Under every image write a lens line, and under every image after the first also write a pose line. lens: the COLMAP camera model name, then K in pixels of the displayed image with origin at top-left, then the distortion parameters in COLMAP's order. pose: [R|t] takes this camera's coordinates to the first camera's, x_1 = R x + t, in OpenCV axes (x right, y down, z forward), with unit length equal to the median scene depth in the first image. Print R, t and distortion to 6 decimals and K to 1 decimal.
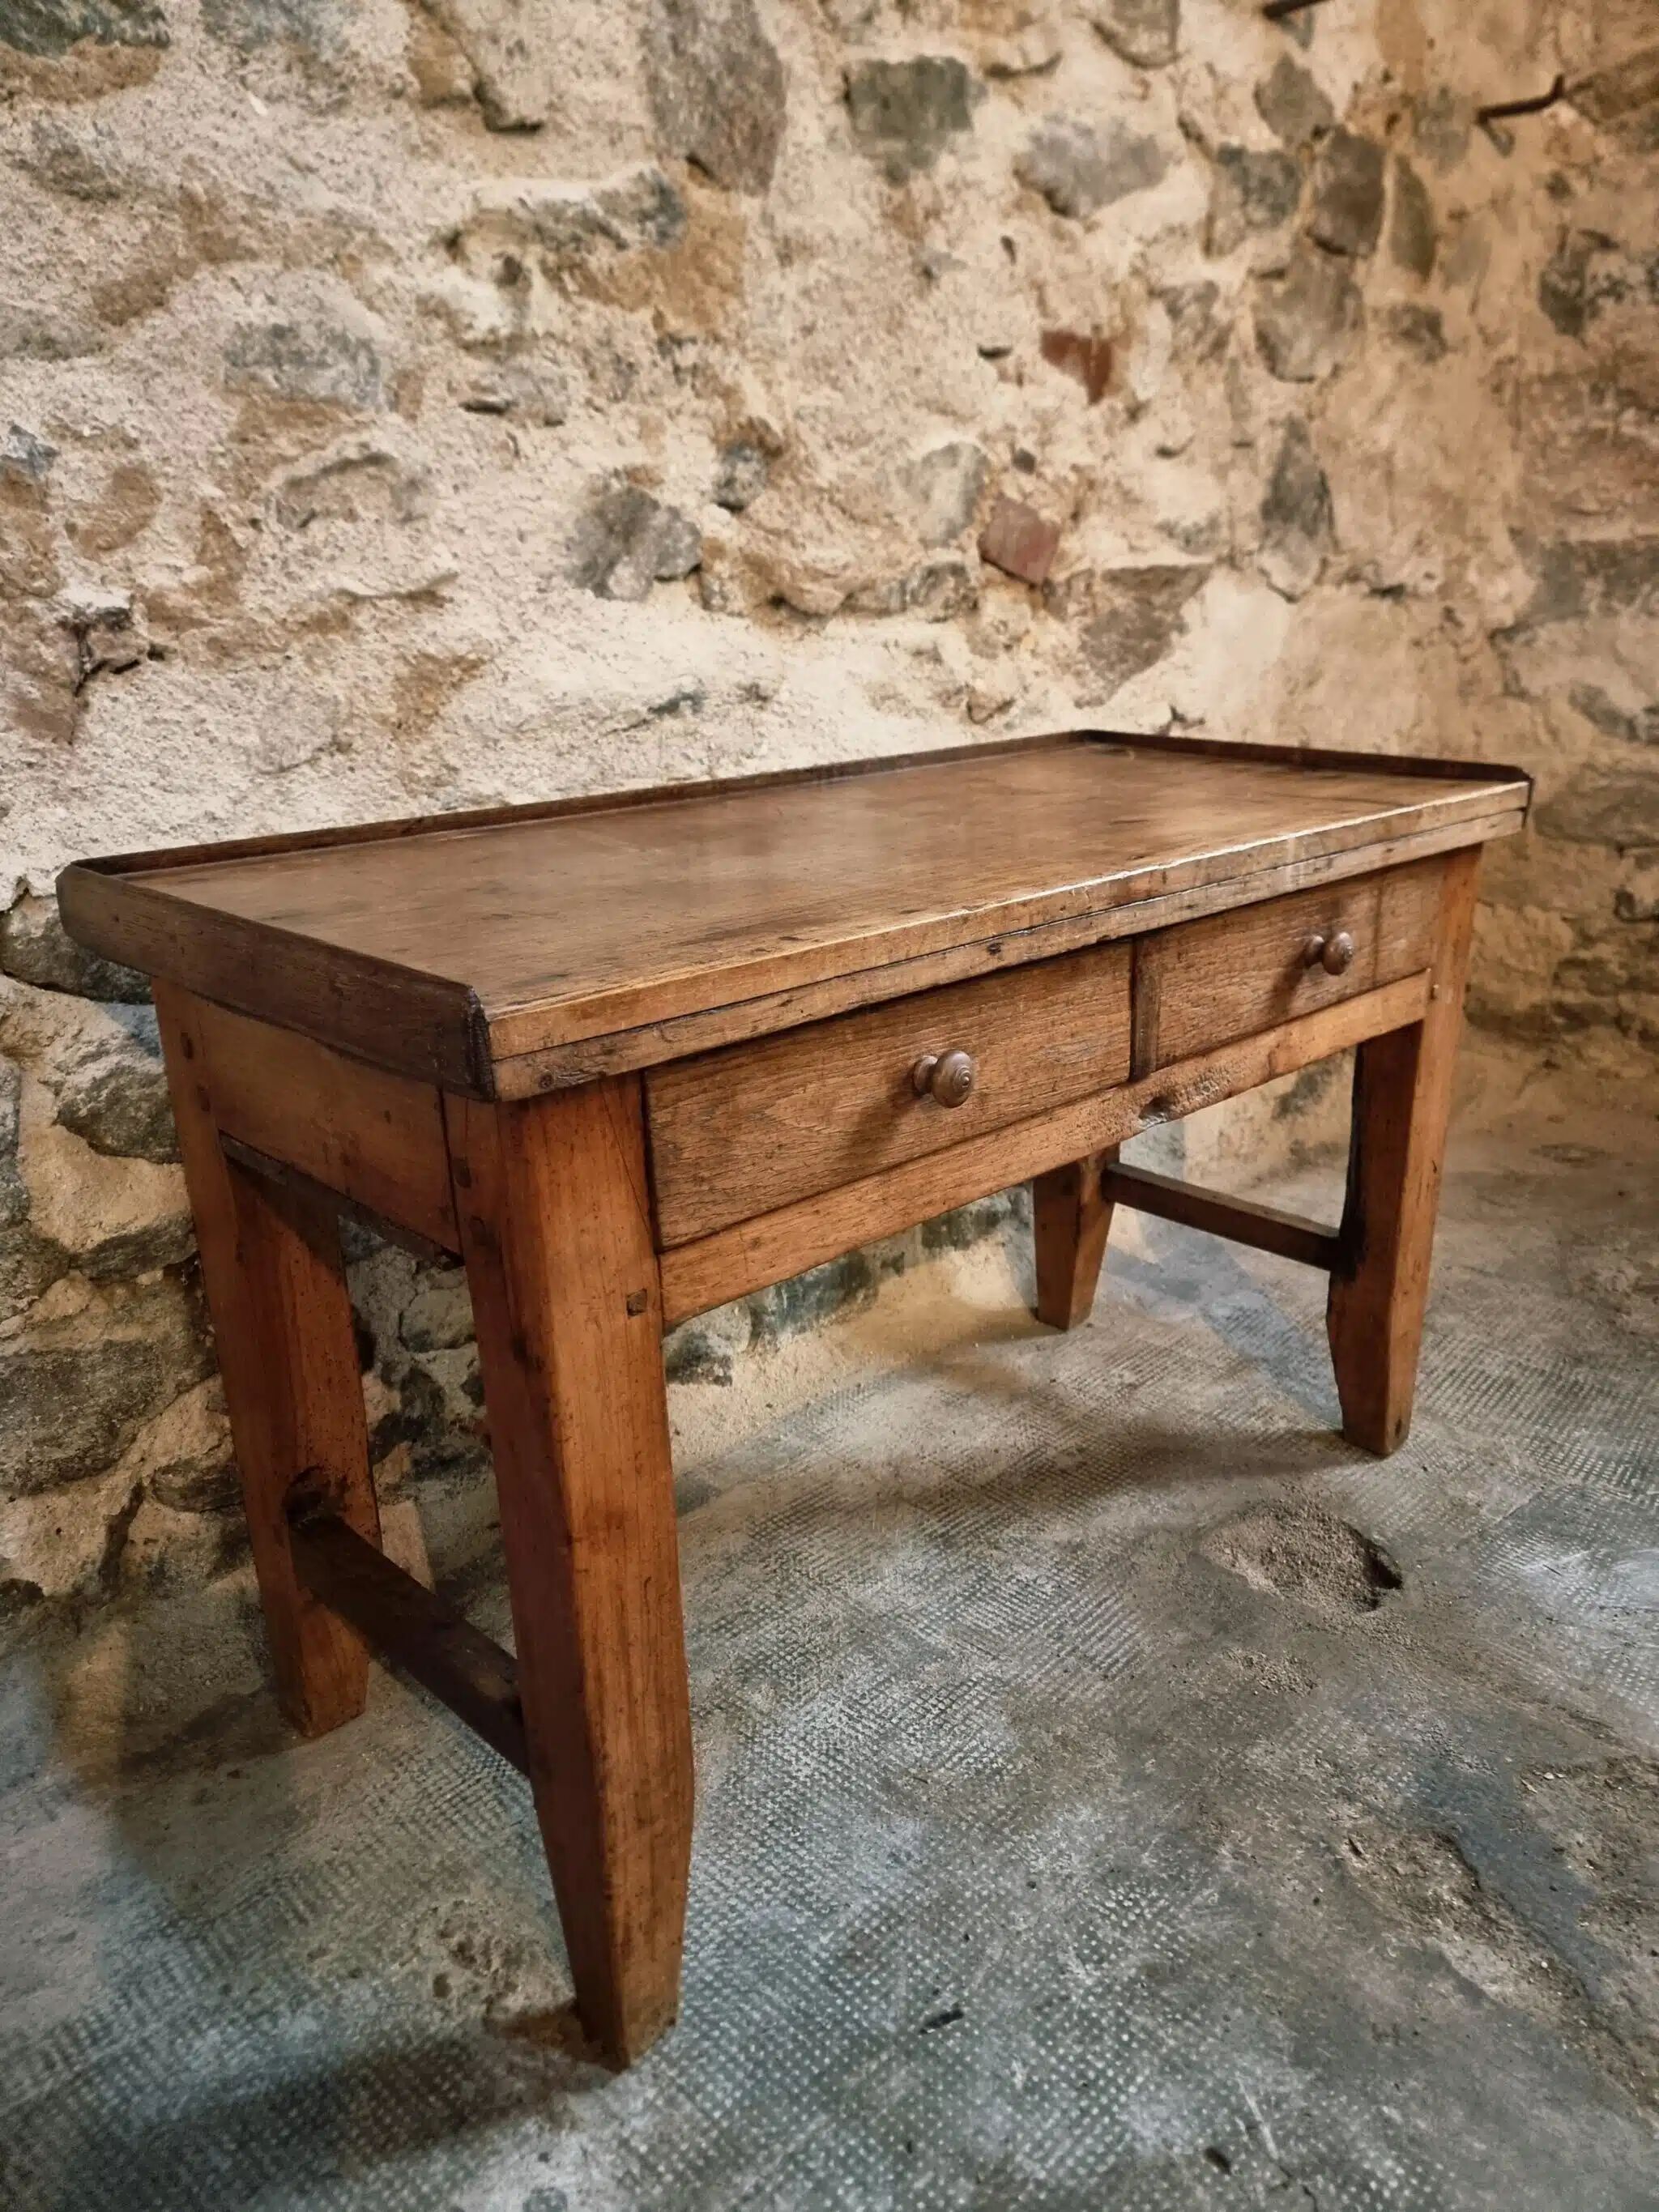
lens RADIAL K [[1530.7, 0, 802.6], [0, 1530.7, 1128.5], [0, 0, 1]] dist [0.054029, -0.048322]
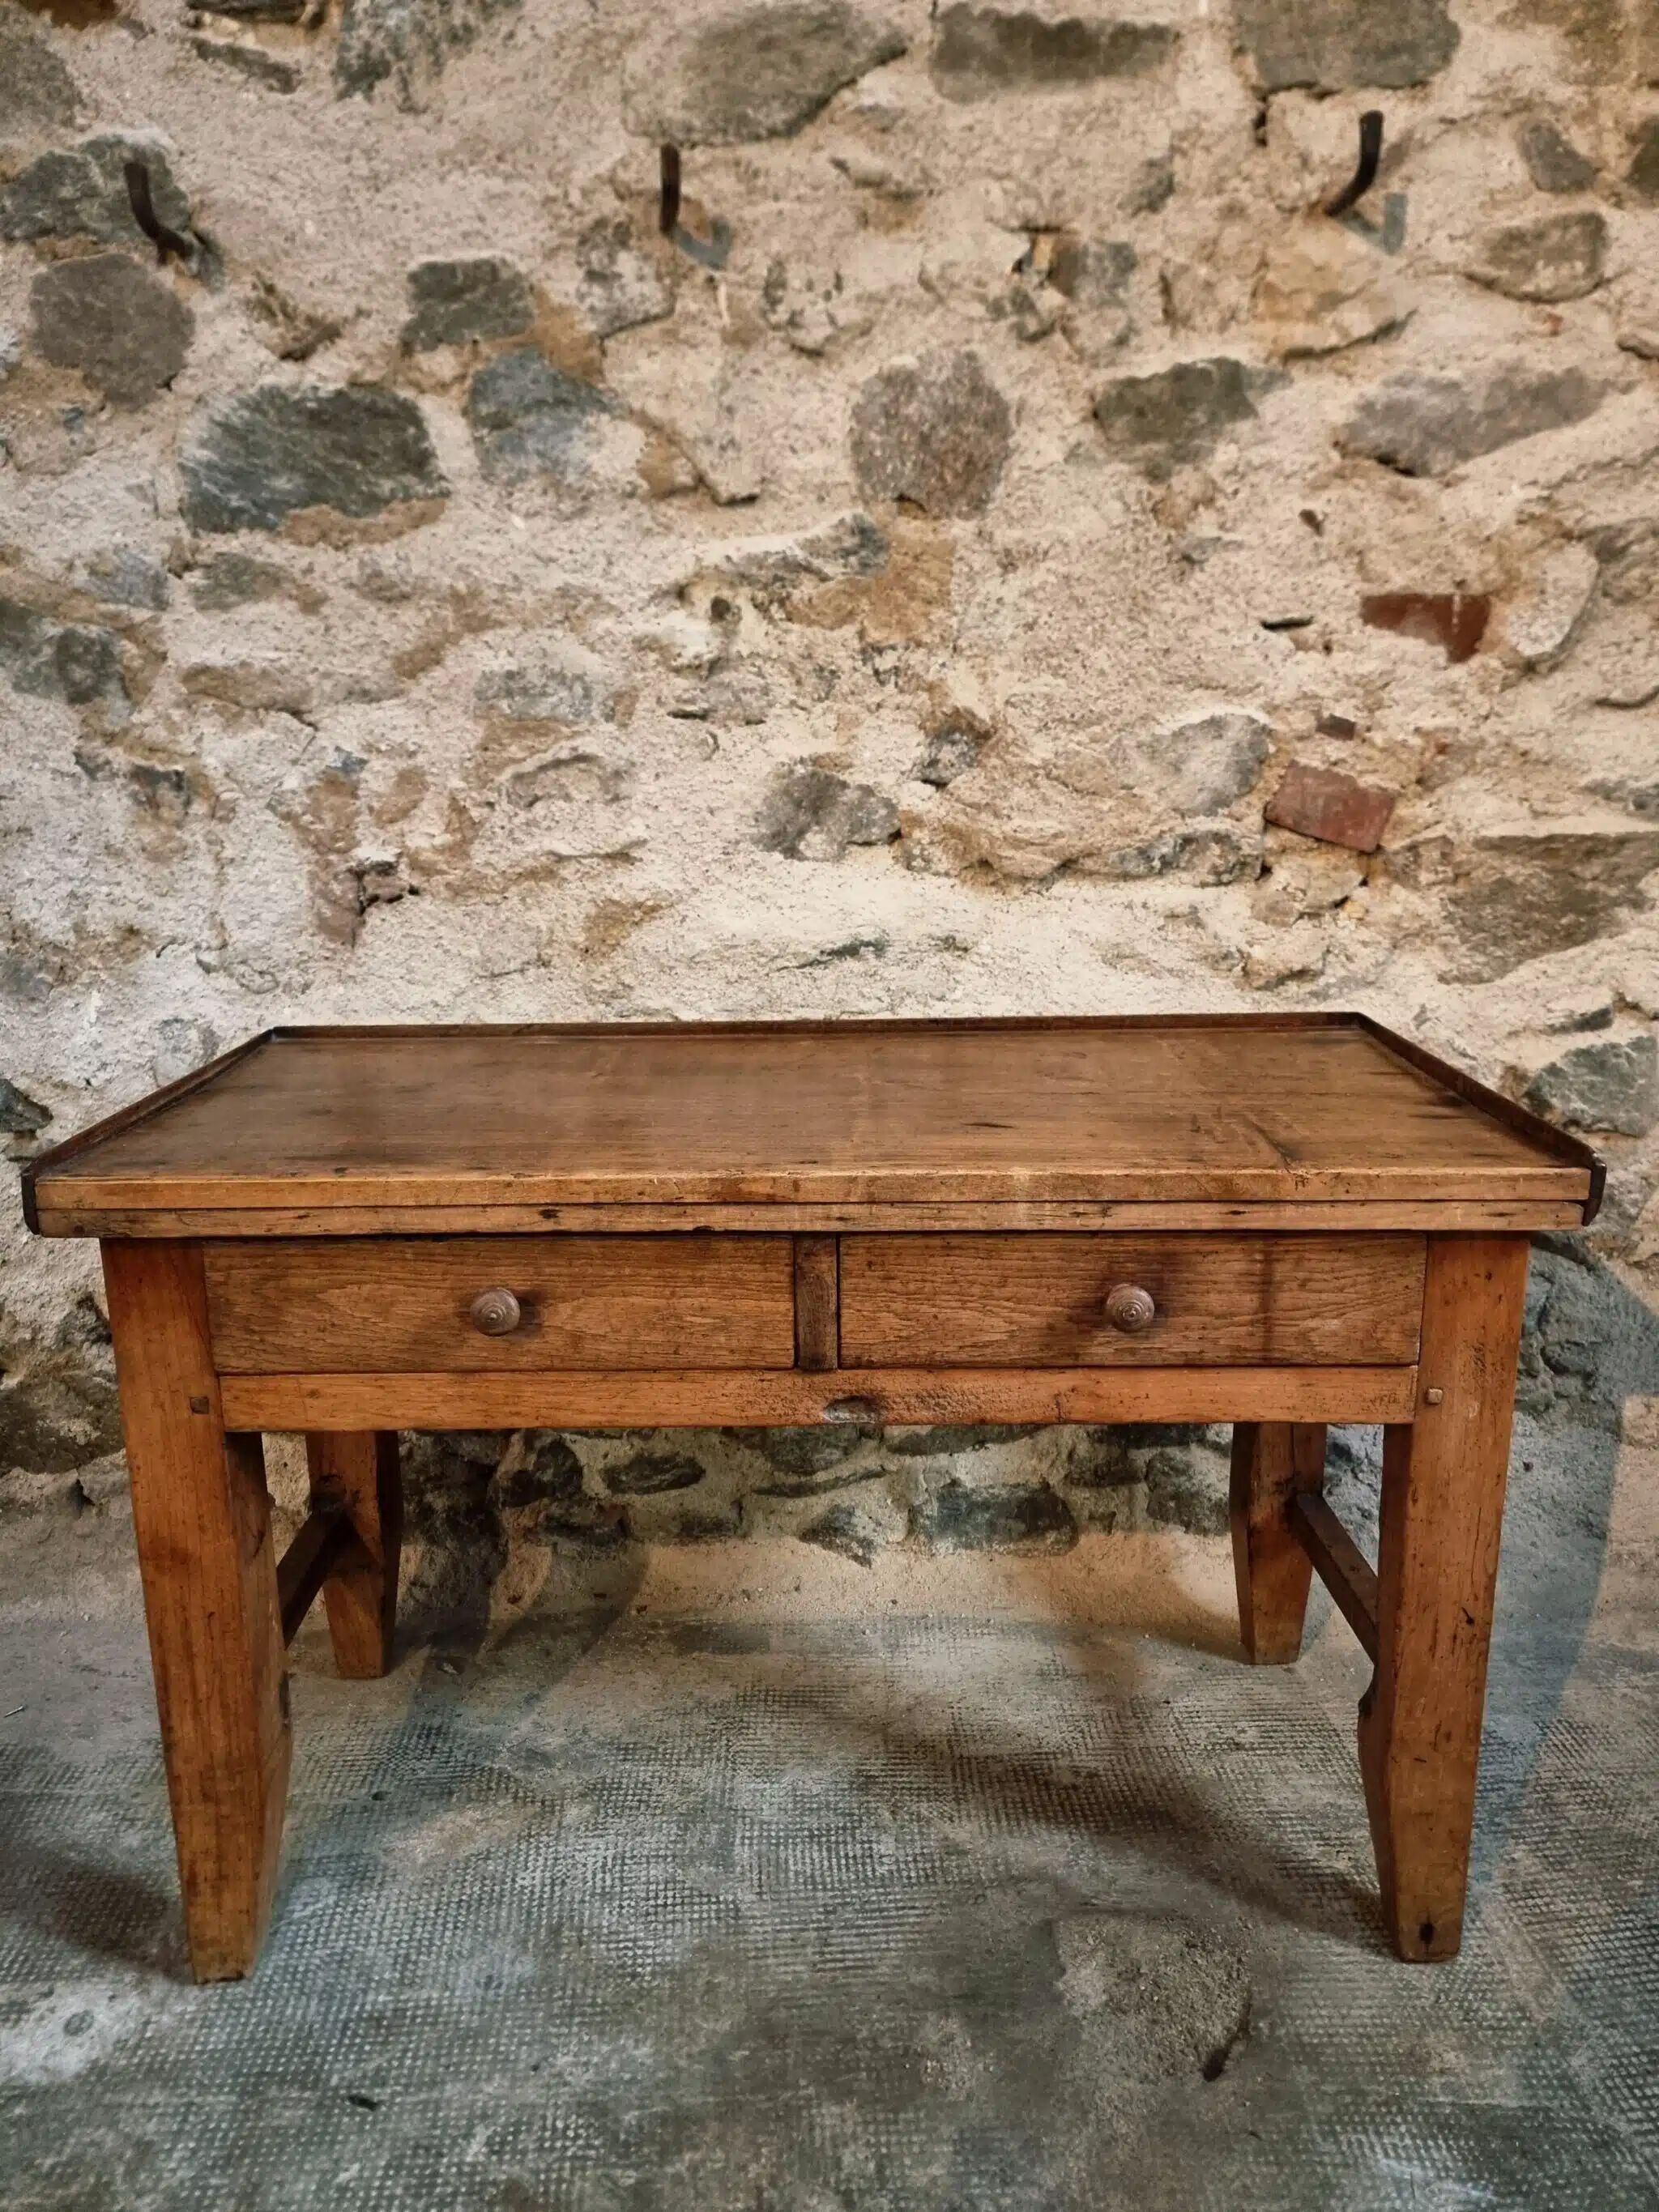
lens RADIAL K [[1510.3, 0, 819.8], [0, 1510.3, 1112.2], [0, 0, 1]] dist [0.065301, -0.063353]
pose [[0.735939, 0.177220, -0.653442, 0.698916], [-0.232910, 0.972497, 0.001436, -0.166578], [0.635725, 0.151137, 0.756975, 0.168921]]
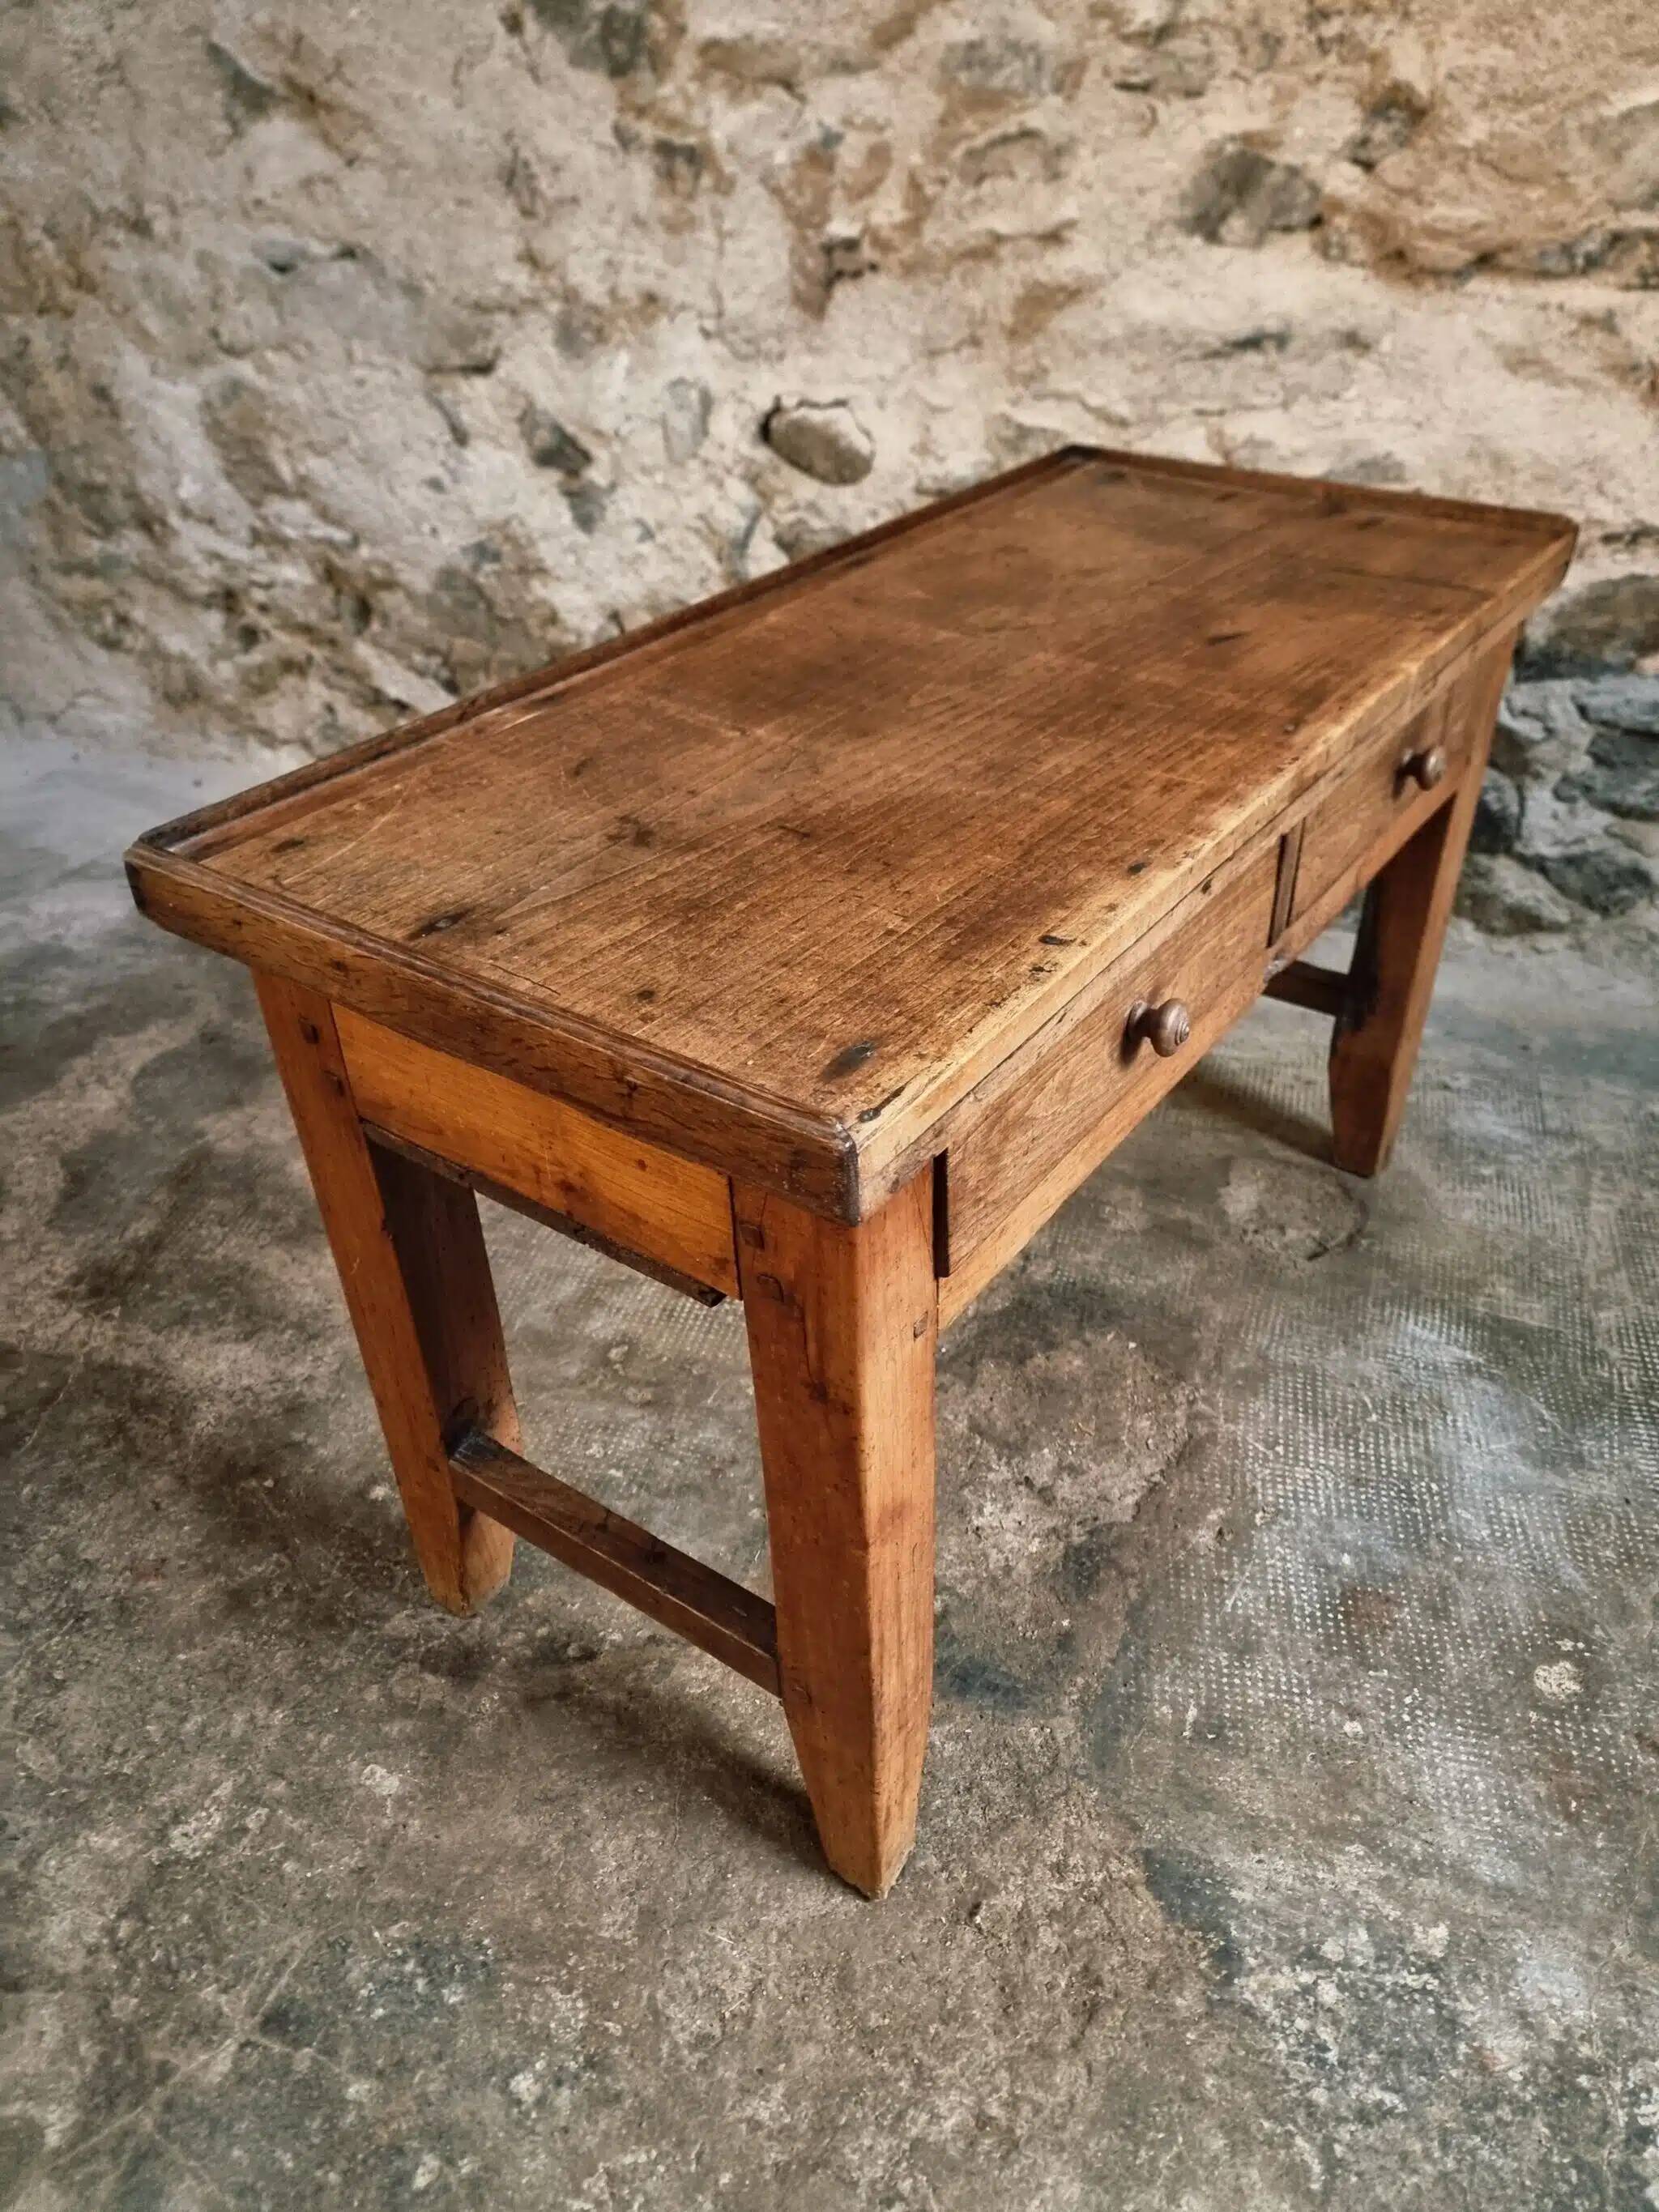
lens RADIAL K [[1540.8, 0, 821.9], [0, 1540.8, 1101.4], [0, 0, 1]] dist [0.053692, -0.055813]
pose [[0.451175, 0.516155, -0.728028, 1.038801], [-0.292902, 0.856232, 0.425530, -0.199942], [0.843000, 0.021253, 0.537493, 0.068885]]
